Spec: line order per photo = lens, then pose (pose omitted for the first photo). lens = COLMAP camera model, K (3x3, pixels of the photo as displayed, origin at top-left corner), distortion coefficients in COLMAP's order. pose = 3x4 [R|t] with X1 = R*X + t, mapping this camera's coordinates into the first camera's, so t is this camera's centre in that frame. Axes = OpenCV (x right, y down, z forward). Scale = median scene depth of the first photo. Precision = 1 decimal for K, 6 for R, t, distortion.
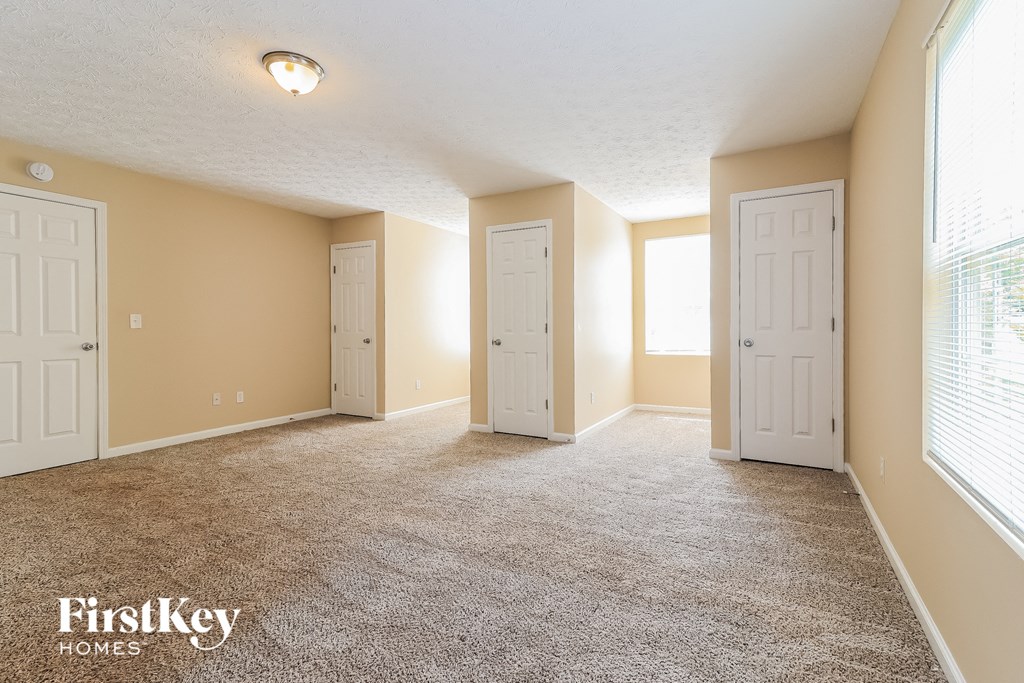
lens RADIAL K [[501.4, 0, 517.5], [0, 501.4, 326.5], [0, 0, 1]] dist [0.000978, -0.000008]
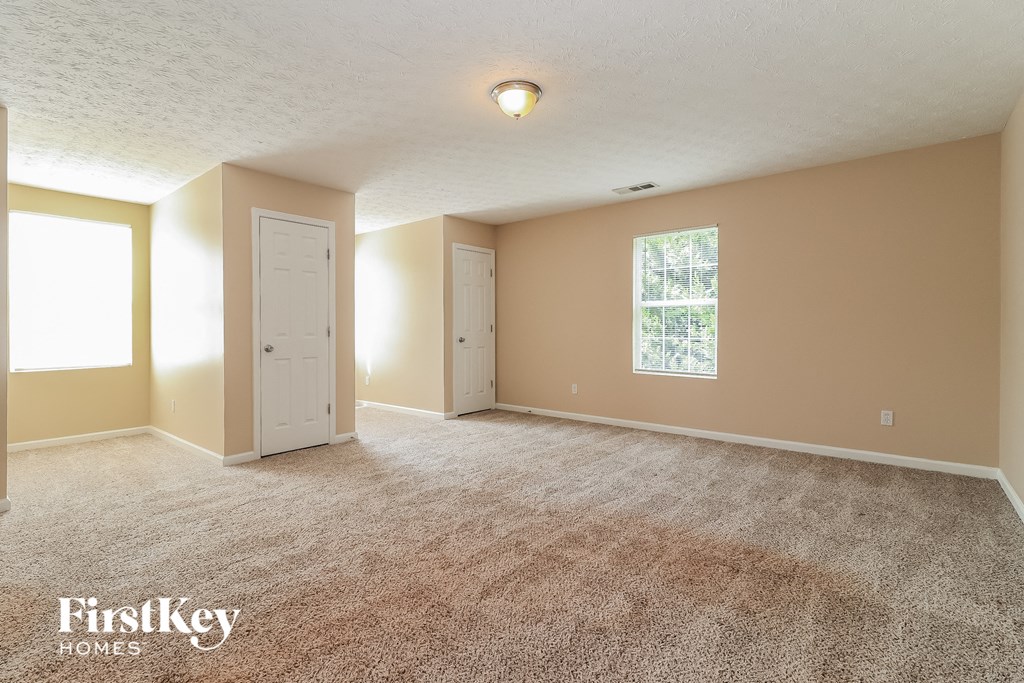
lens RADIAL K [[501.4, 0, 511.7], [0, 501.4, 338.6], [0, 0, 1]] dist [0.000978, -0.000008]
pose [[0.135129, -0.010591, 0.990771, -0.867624], [0.012860, 0.999877, 0.008934, 0.012958], [-0.990745, 0.011534, 0.135248, 0.511265]]
